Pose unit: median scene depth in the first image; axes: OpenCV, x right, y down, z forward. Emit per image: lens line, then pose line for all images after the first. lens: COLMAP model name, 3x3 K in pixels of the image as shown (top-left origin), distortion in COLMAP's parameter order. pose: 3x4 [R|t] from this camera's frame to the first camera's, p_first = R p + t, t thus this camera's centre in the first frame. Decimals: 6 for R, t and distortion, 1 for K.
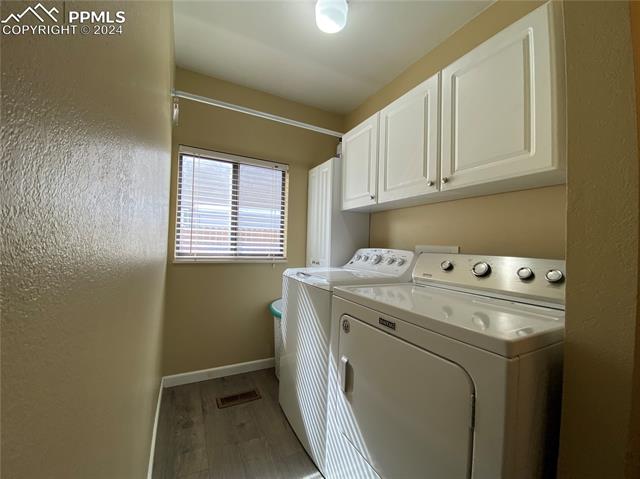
lens RADIAL K [[257.3, 0, 318.7], [0, 257.3, 241.8], [0, 0, 1]] dist [0.034724, -0.029542]
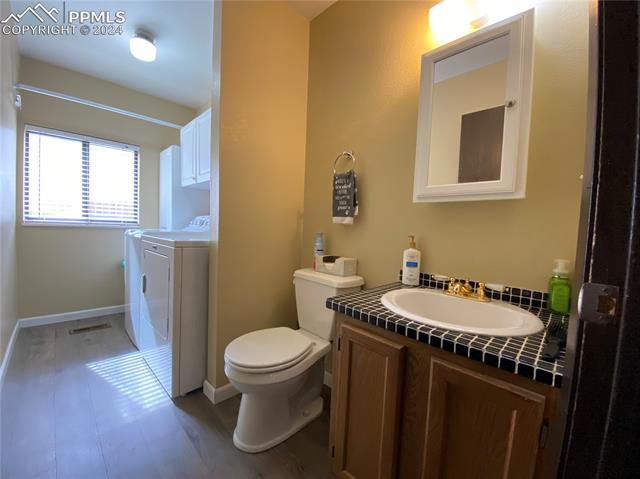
lens RADIAL K [[257.7, 0, 317.6], [0, 257.7, 239.6], [0, 0, 1]] dist [0.000913, -0.012301]
pose [[0.950803, -0.008712, 0.309673, 0.347969], [-0.011636, 0.997895, 0.063800, 0.055590], [-0.309577, -0.064265, 0.948700, -0.488957]]
